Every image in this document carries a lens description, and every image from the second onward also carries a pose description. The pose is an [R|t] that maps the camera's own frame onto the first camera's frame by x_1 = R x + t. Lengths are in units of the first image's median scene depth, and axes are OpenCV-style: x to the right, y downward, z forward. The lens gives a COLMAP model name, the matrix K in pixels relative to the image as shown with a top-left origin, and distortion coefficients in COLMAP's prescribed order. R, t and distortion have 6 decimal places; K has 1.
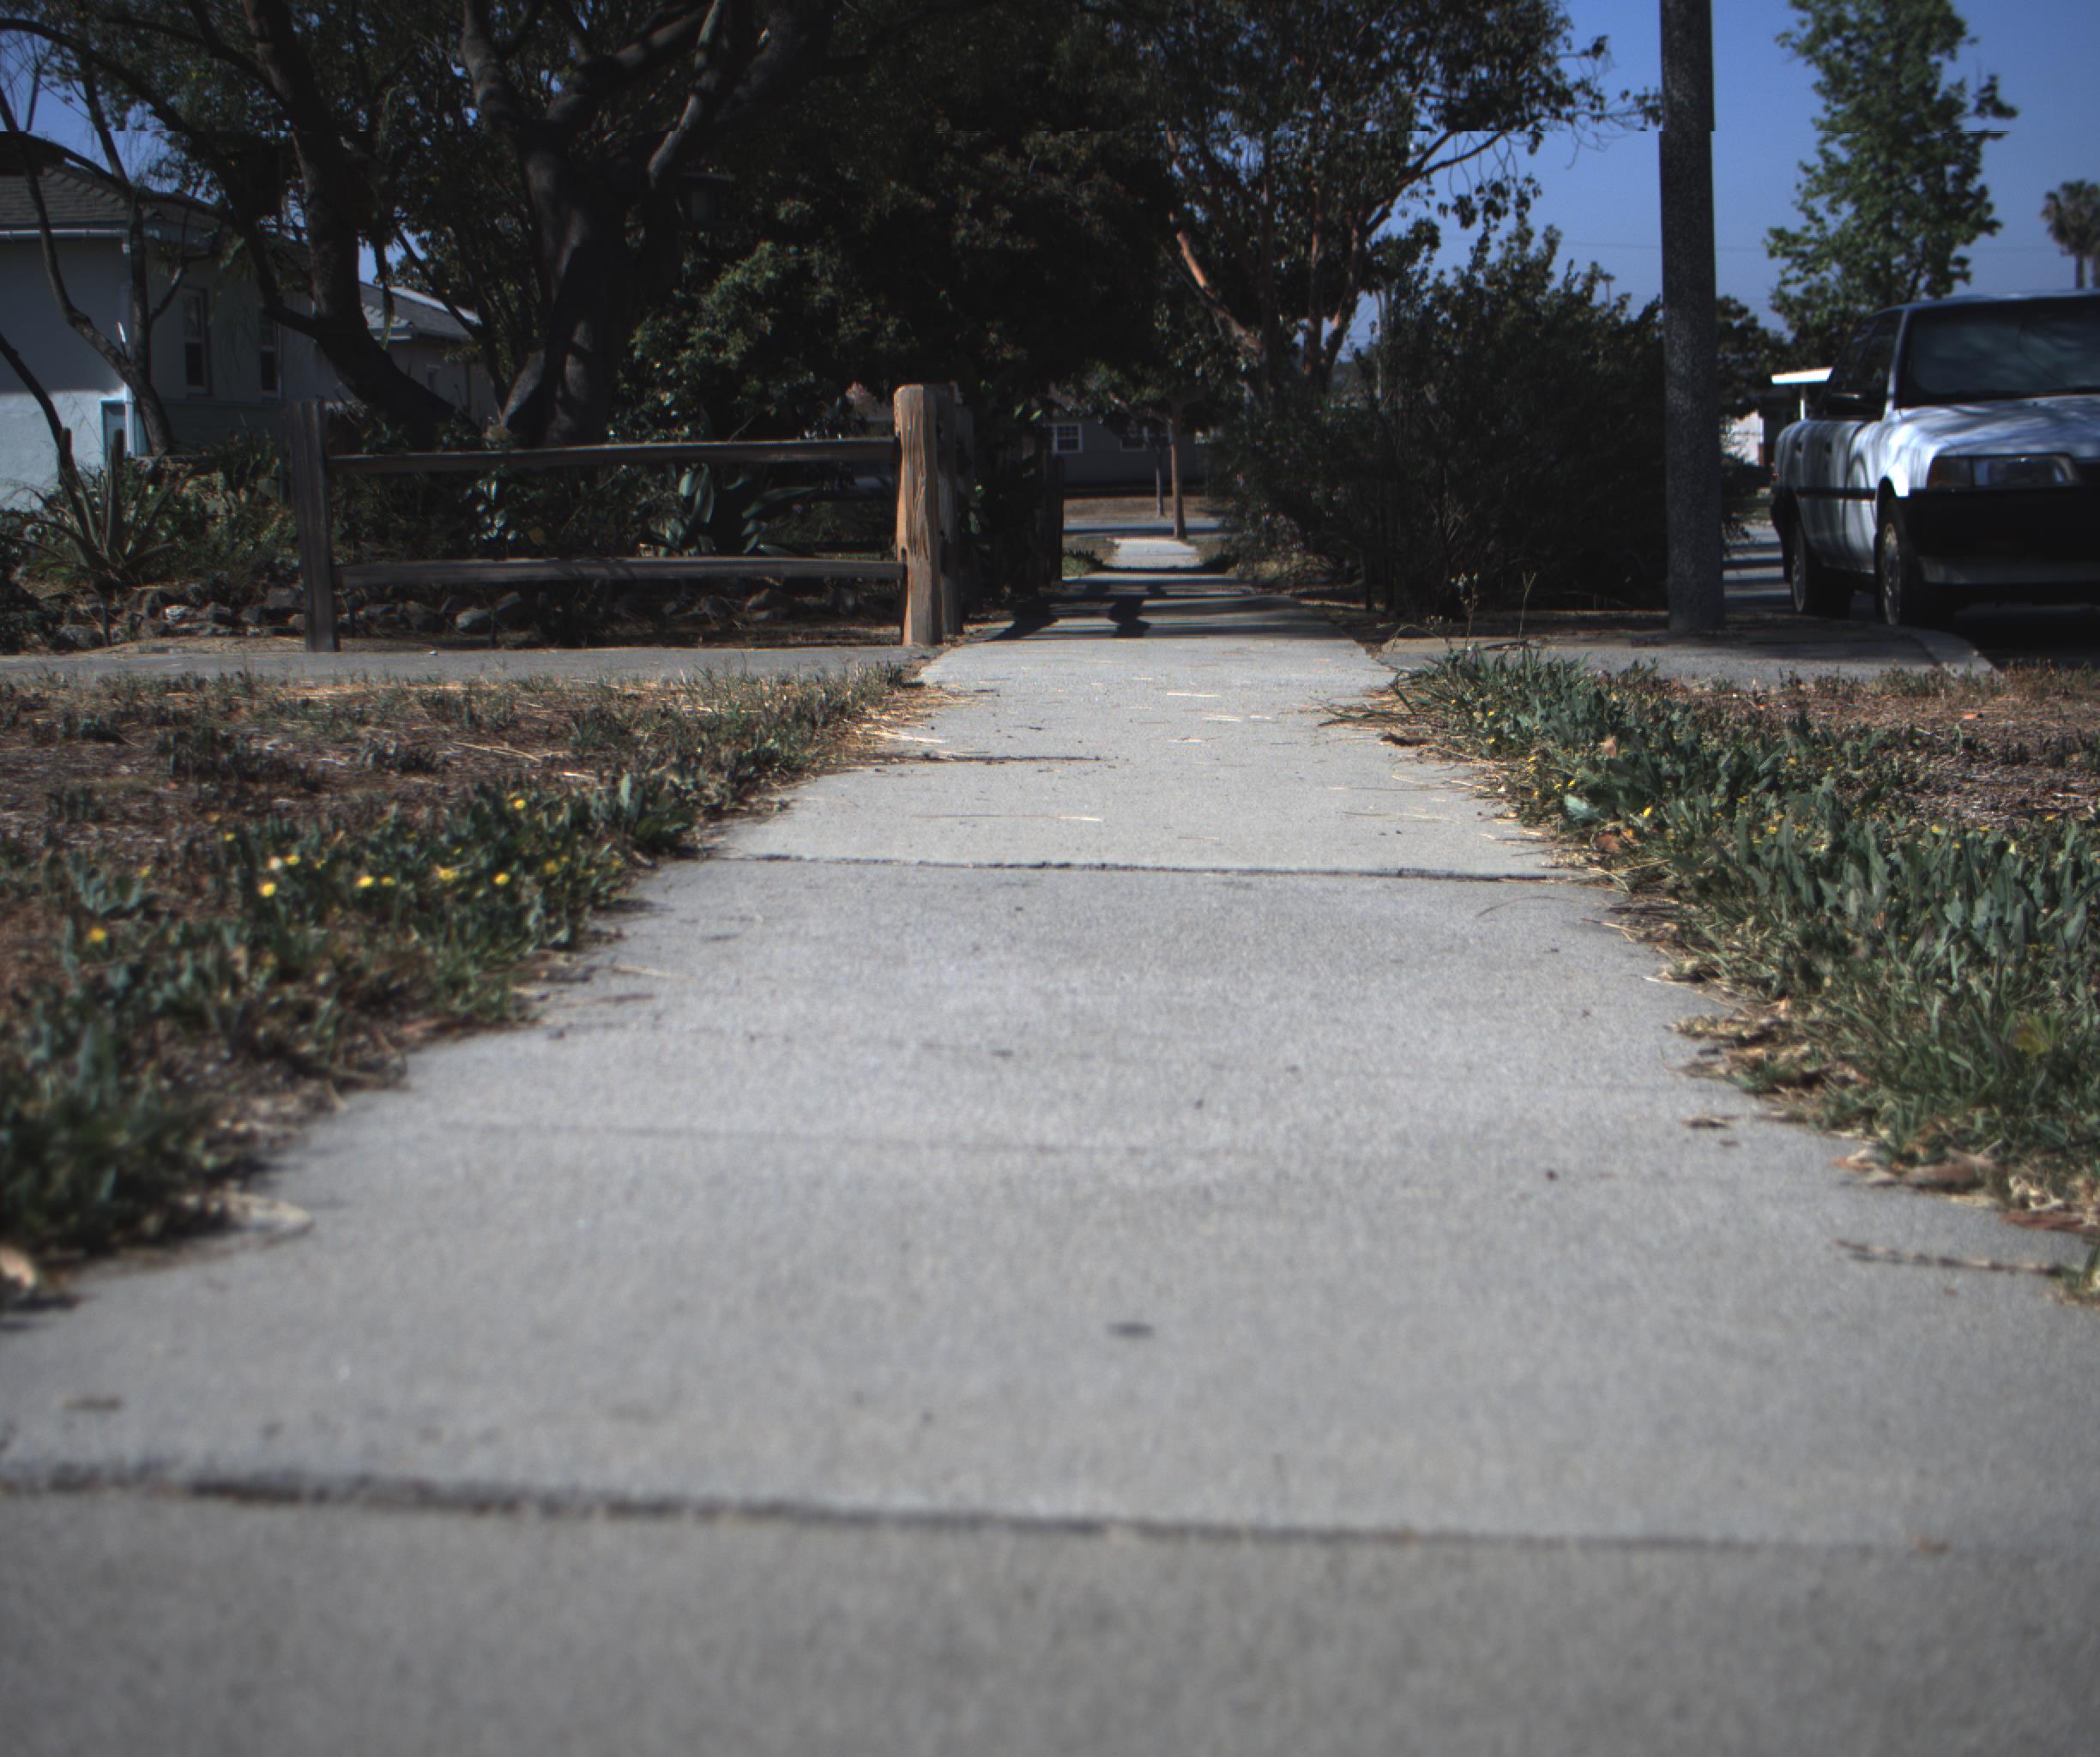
lens RADIAL K [[3920.6, 0, 1023.5], [0, 3920.6, 832.4], [0, 0, 1]] dist [-0.188301, 1.019196]
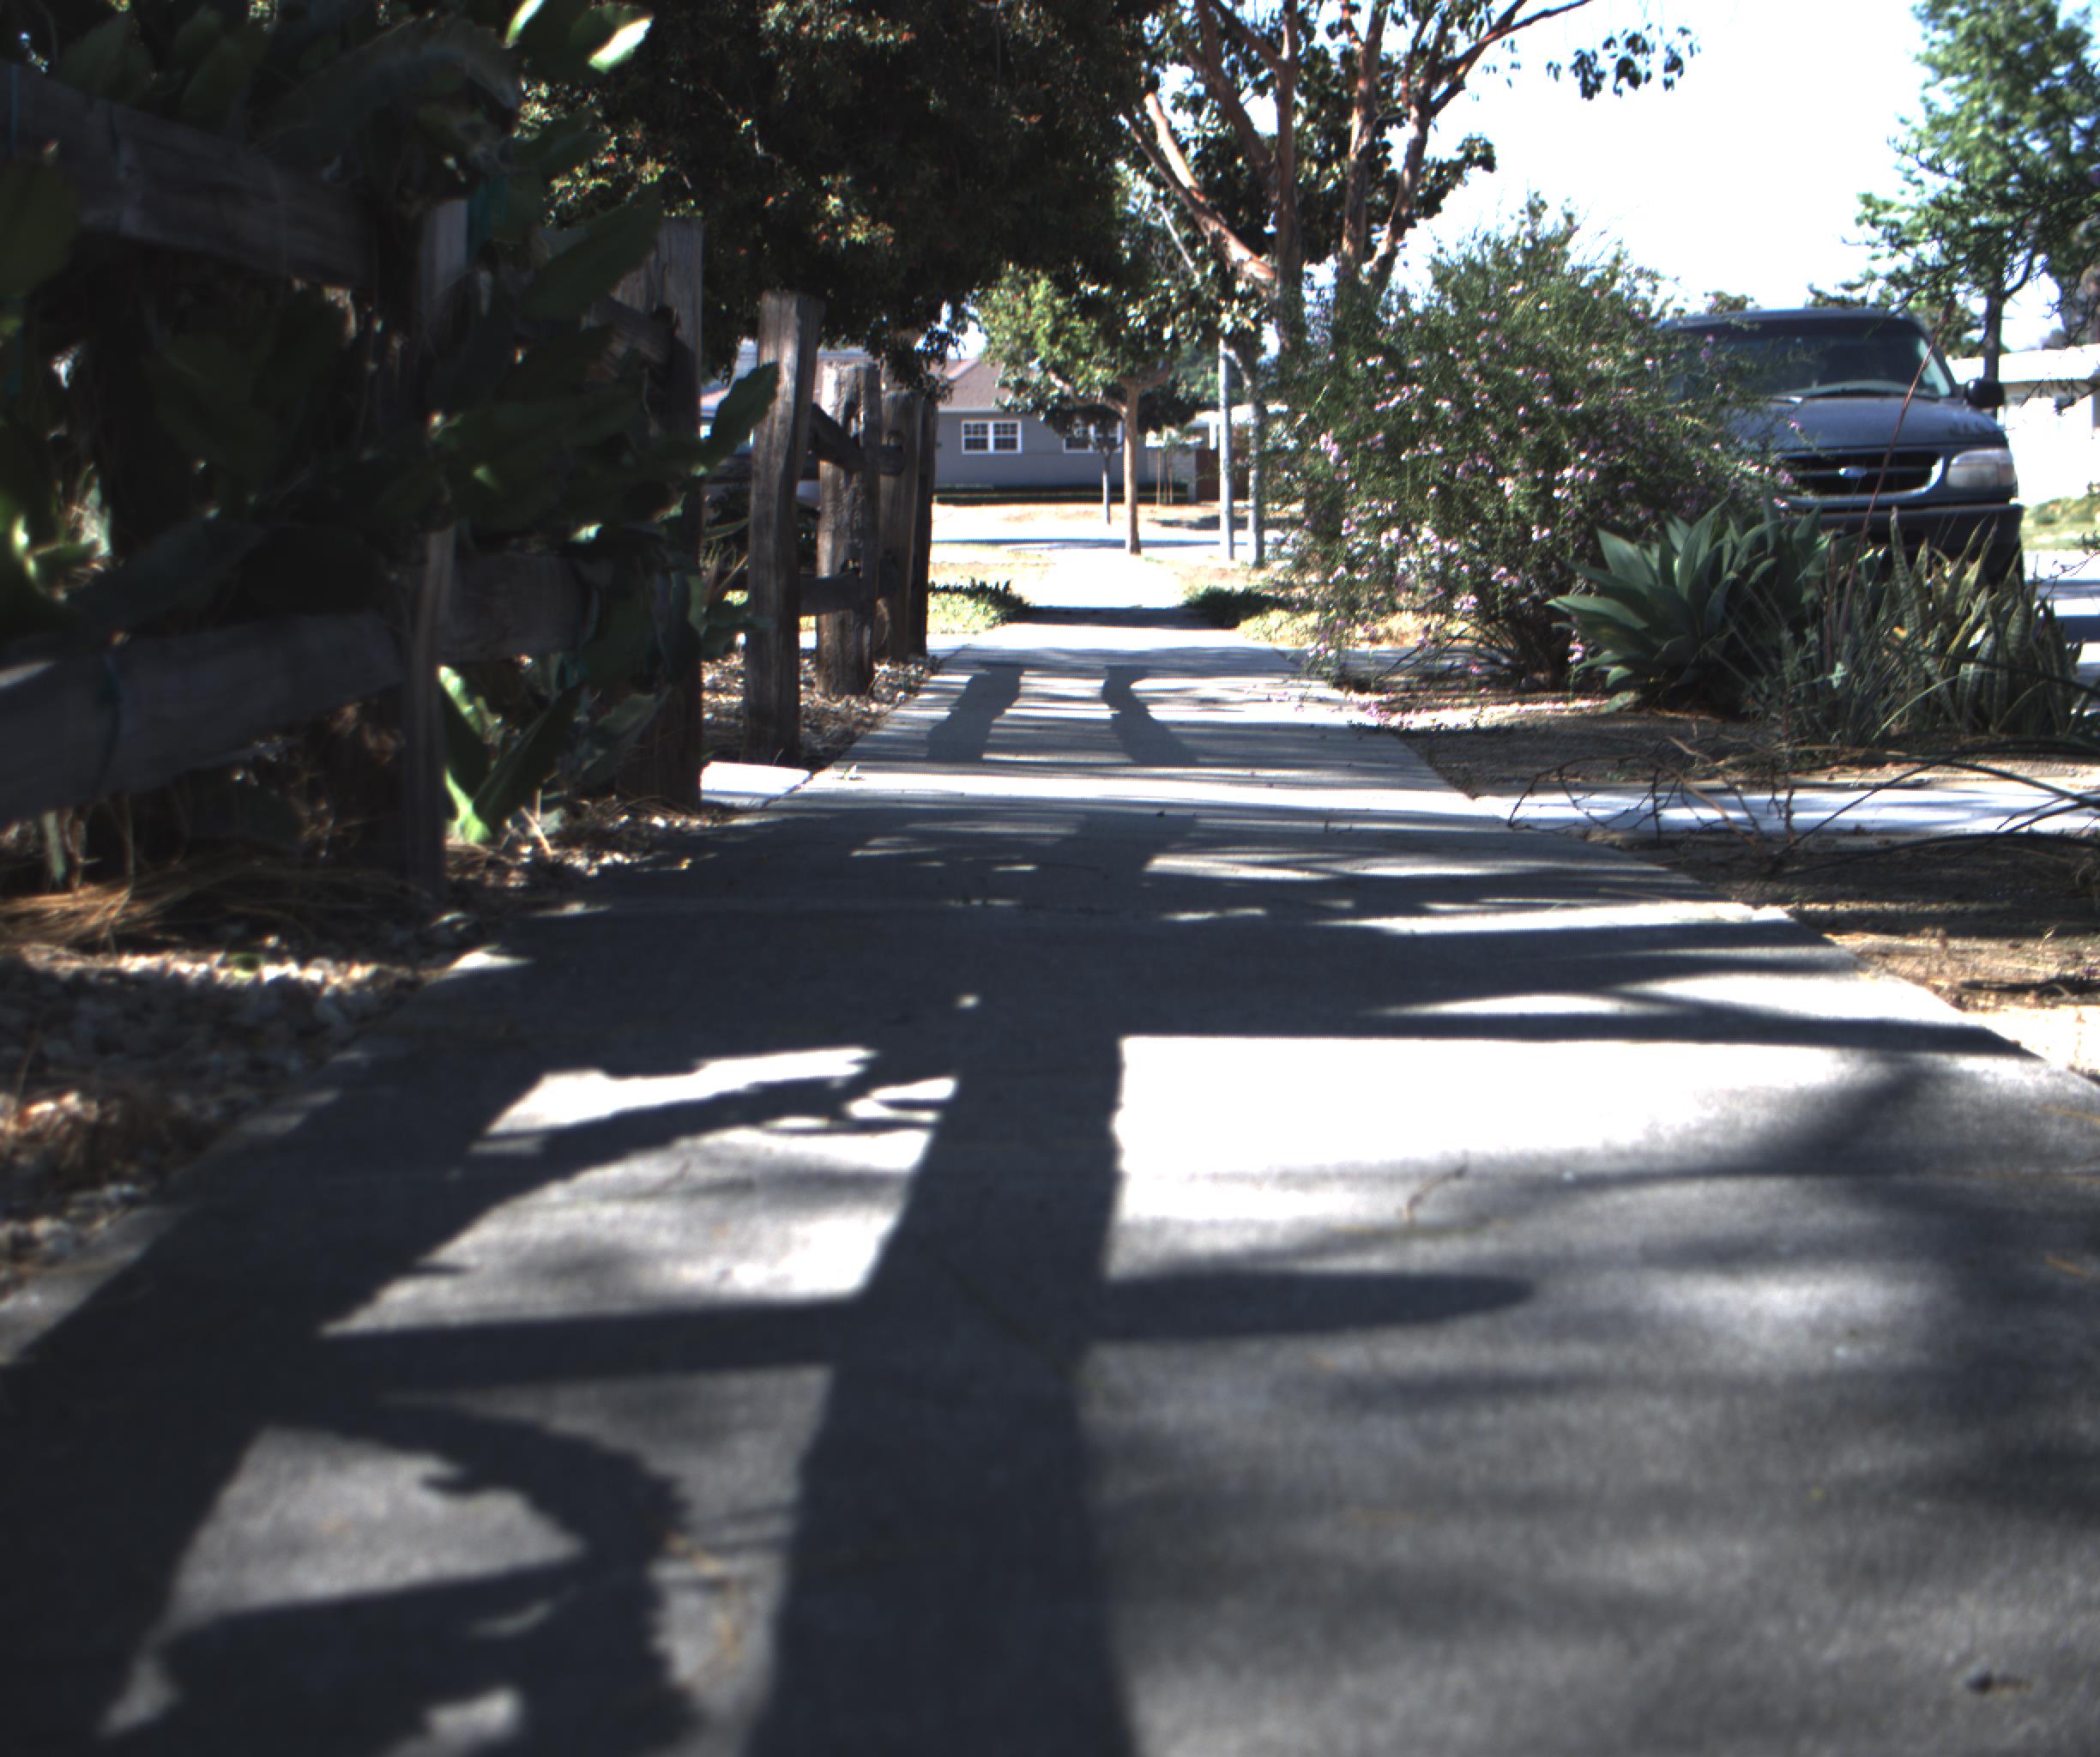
lens RADIAL K [[3920.6, 0, 1023.5], [0, 3920.6, 832.4], [0, 0, 1]] dist [-0.188301, 1.019196]
pose [[0.999678, 0.019697, 0.016005, 0.009403], [-0.019669, 0.999805, -0.001930, -0.027003], [-0.016040, 0.001615, 0.999870, 0.332838]]
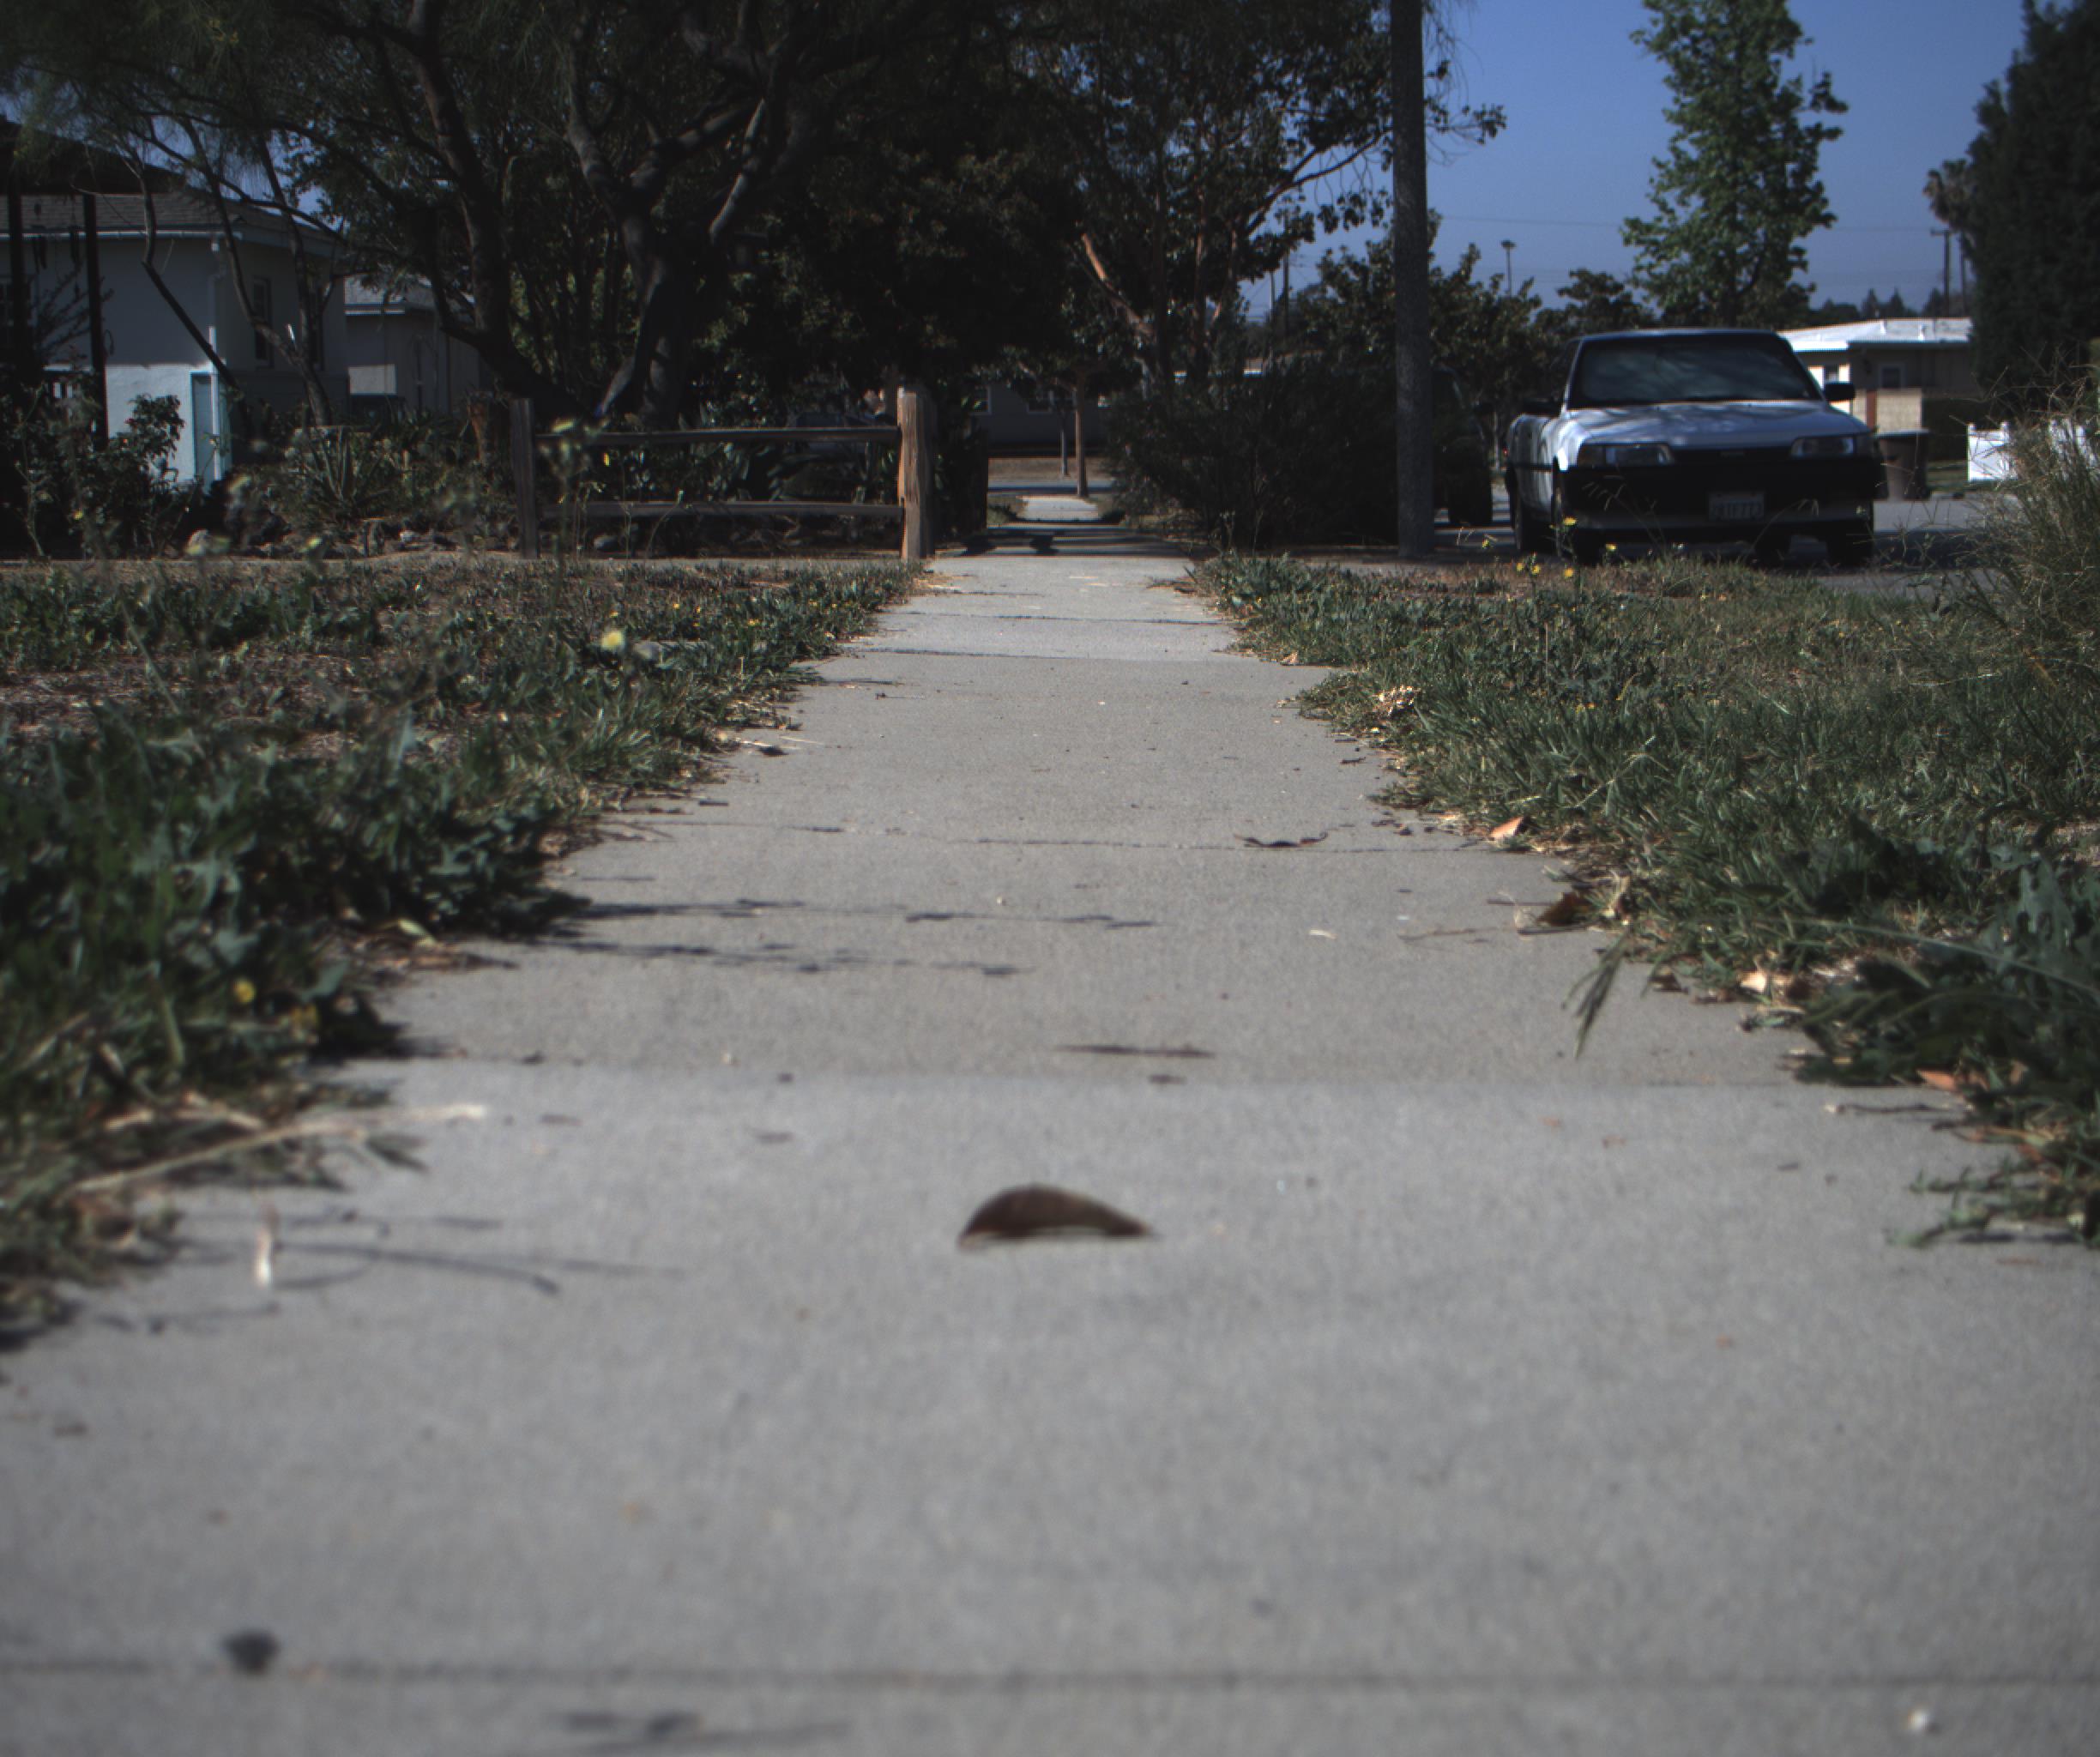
lens RADIAL K [[3920.6, 0, 1023.5], [0, 3920.6, 832.4], [0, 0, 1]] dist [-0.188301, 1.019196]
pose [[0.999646, 0.008279, 0.025269, -0.005997], [-0.008545, 0.999909, 0.010433, 0.013101], [-0.025180, -0.010646, 0.999626, -0.166365]]
